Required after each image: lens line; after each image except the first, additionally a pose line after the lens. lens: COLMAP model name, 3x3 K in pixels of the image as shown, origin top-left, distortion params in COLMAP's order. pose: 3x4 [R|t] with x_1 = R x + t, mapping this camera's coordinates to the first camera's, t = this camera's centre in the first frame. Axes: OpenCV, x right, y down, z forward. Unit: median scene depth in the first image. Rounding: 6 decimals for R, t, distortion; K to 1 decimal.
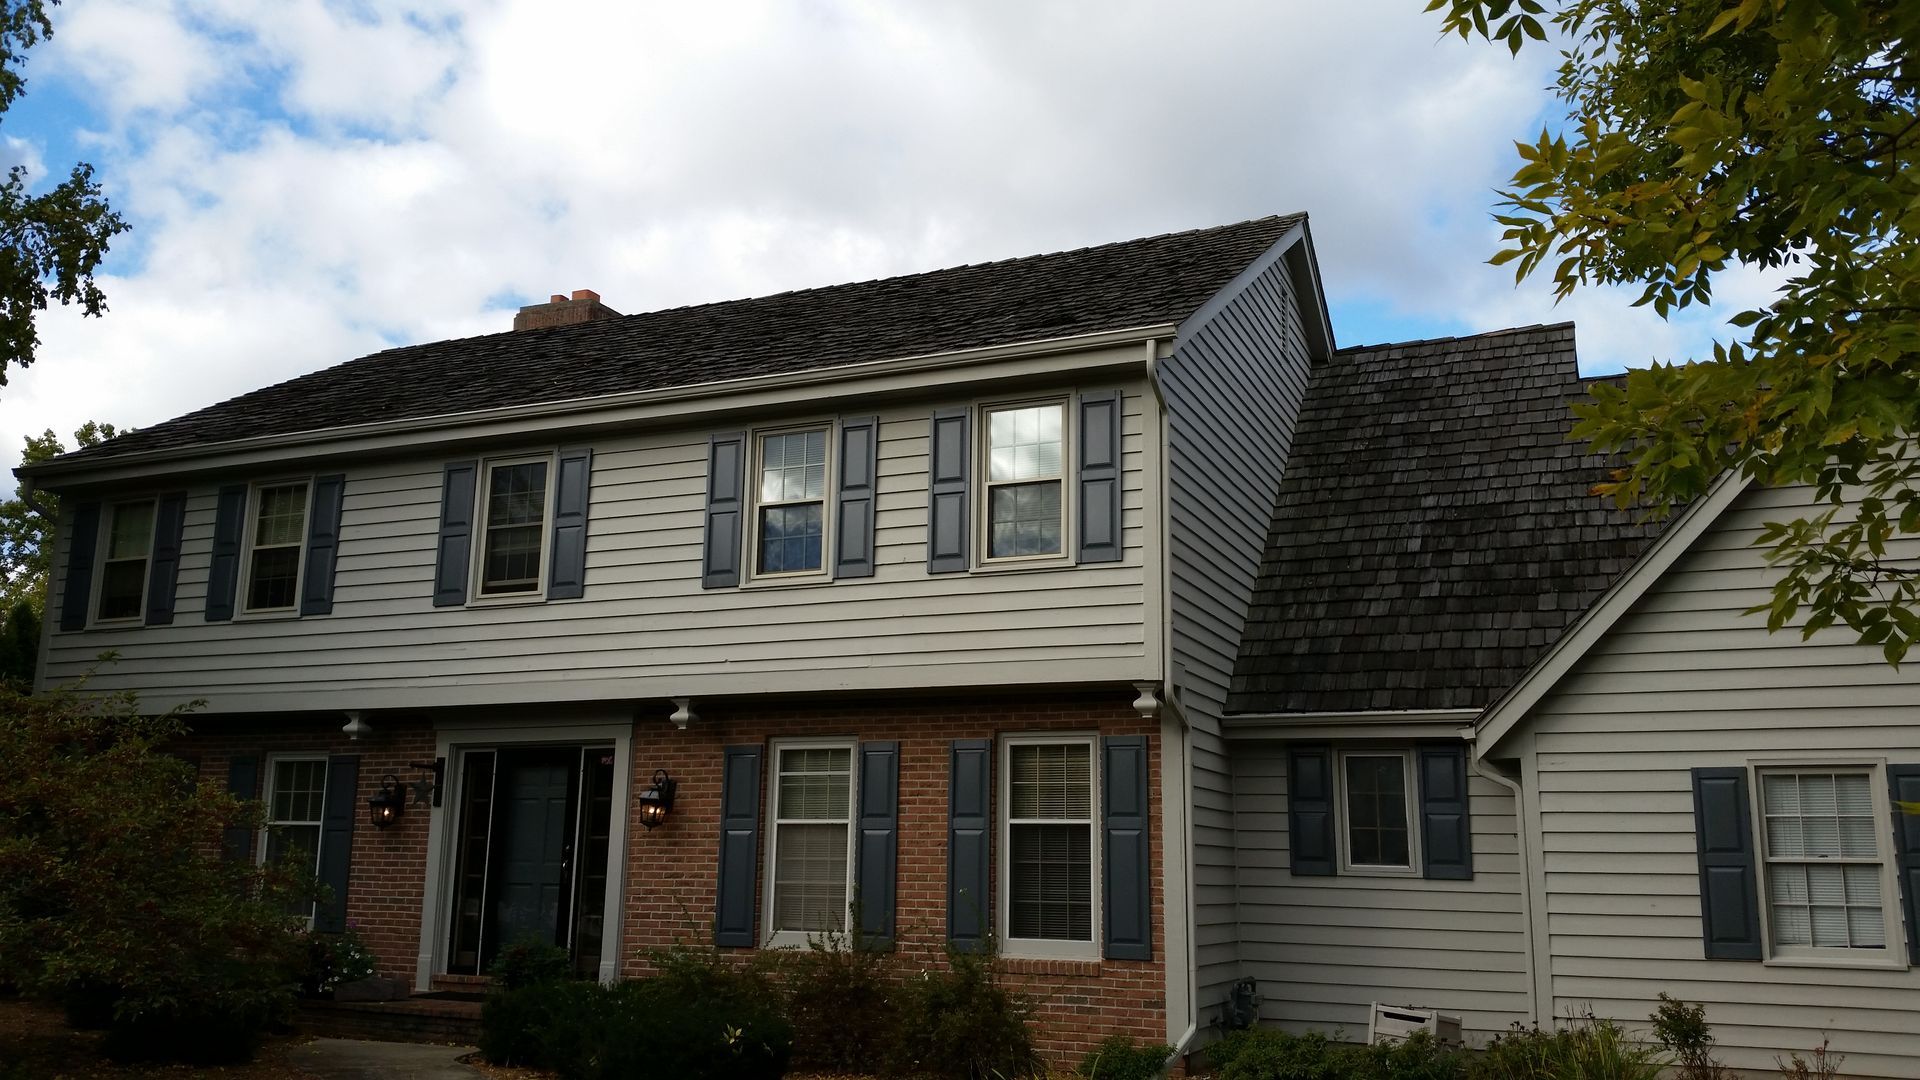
lens RADIAL K [[1626.4, 0, 960.0], [0, 1626.4, 540.0], [0, 0, 1]] dist [0.038303, -0.005907]
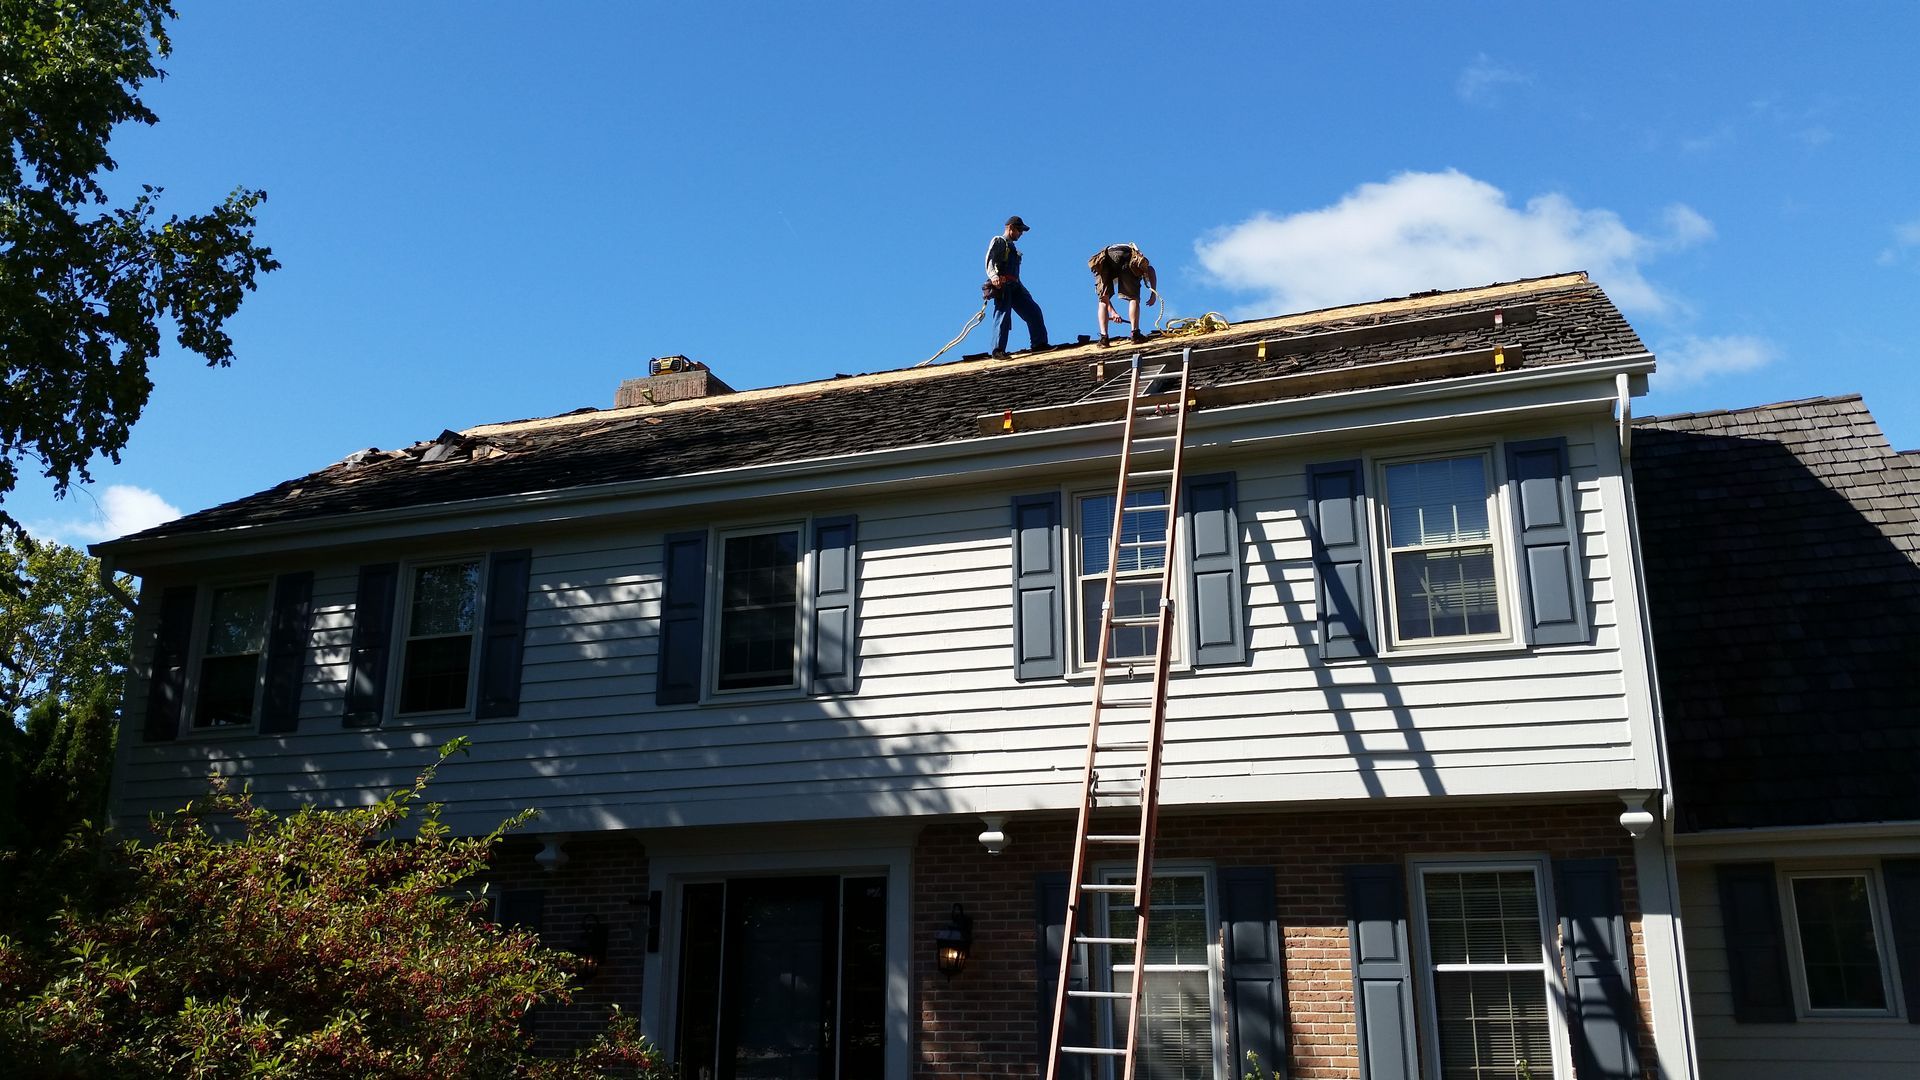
lens RADIAL K [[1588.7, 0, 954.2], [0, 1588.7, 524.2], [0, 0, 1]] dist [0.130219, -0.315684]
pose [[0.997533, 0.004769, 0.070030, -0.247284], [0.001146, 0.996450, -0.084174, 0.018995], [-0.070183, 0.084047, 0.993987, 0.189136]]
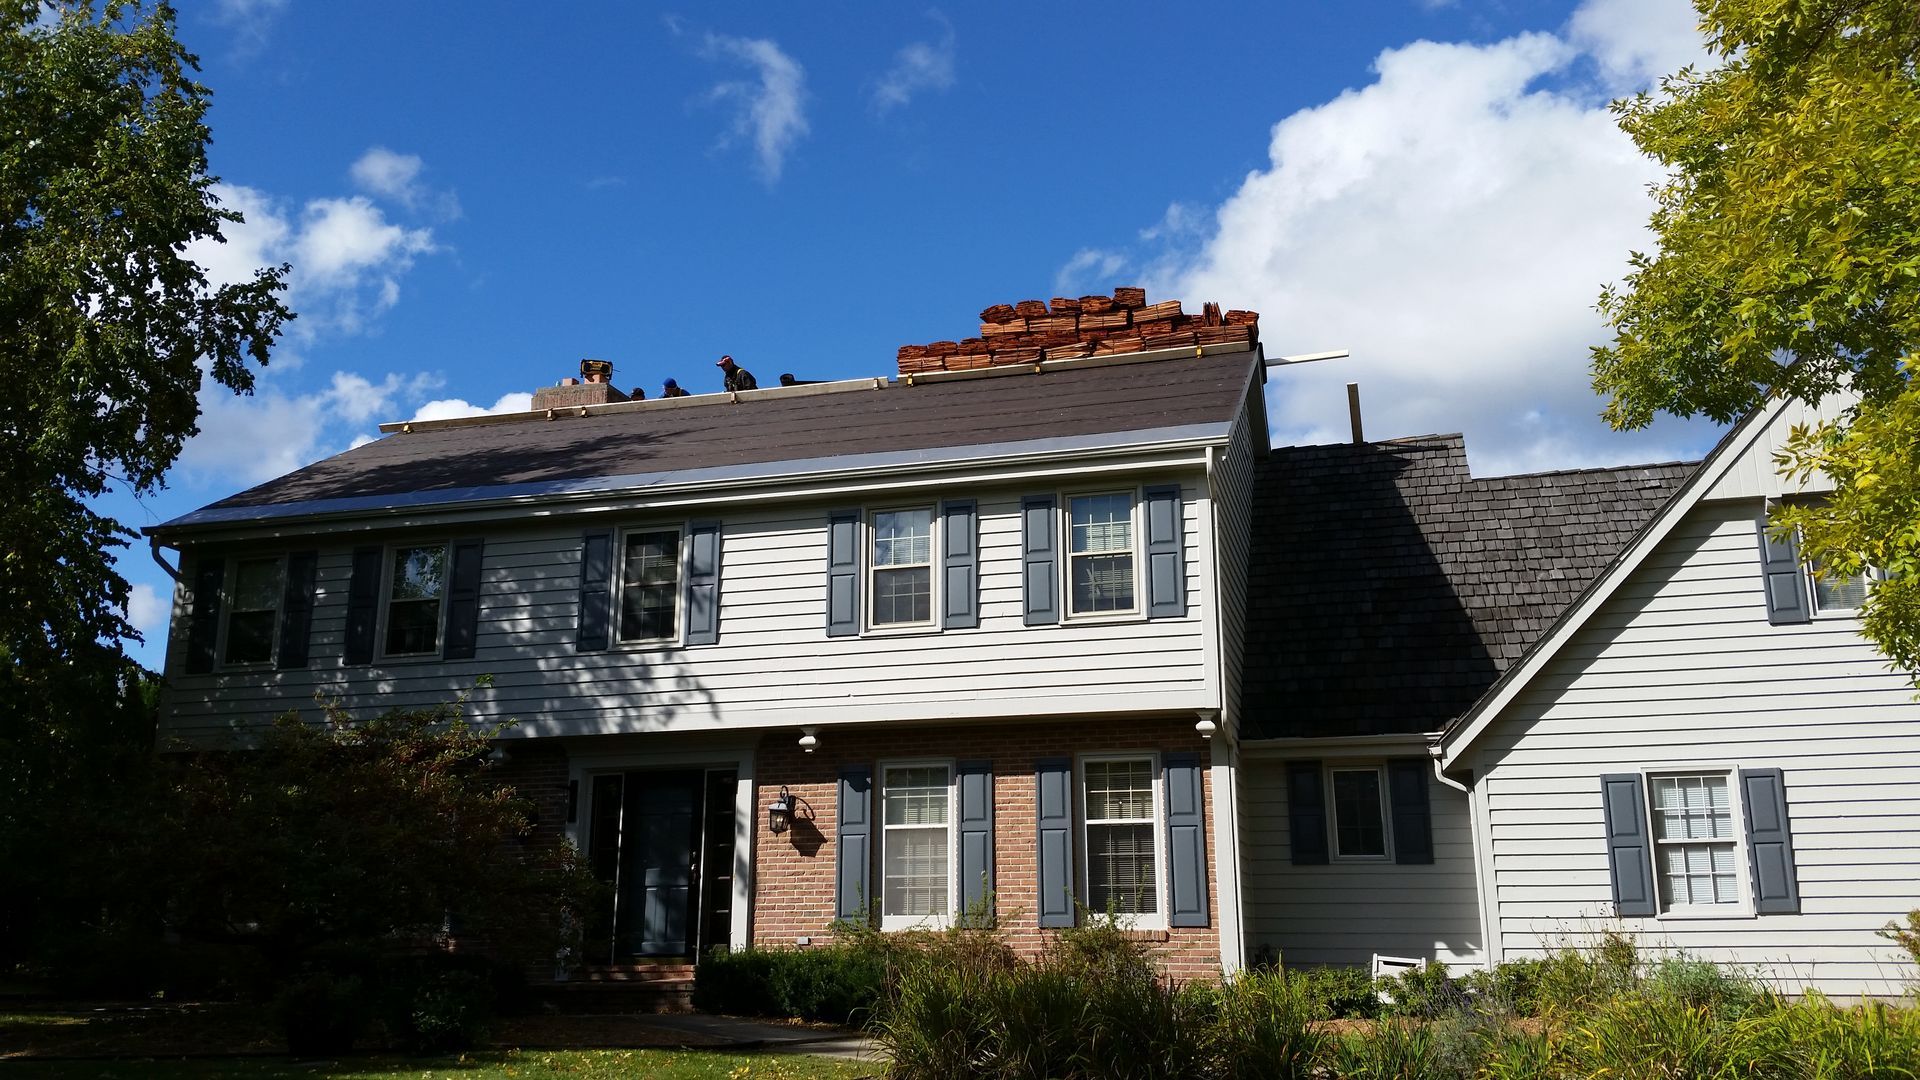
lens RADIAL K [[1609.3, 0, 960.0], [0, 1609.3, 540.0], [0, 0, 1]] dist [0.049505, -0.001737]
pose [[0.989453, 0.016446, 0.143916, -0.235100], [-0.010415, 0.999040, -0.042557, 0.007831], [-0.144478, 0.040610, 0.988674, -0.217684]]
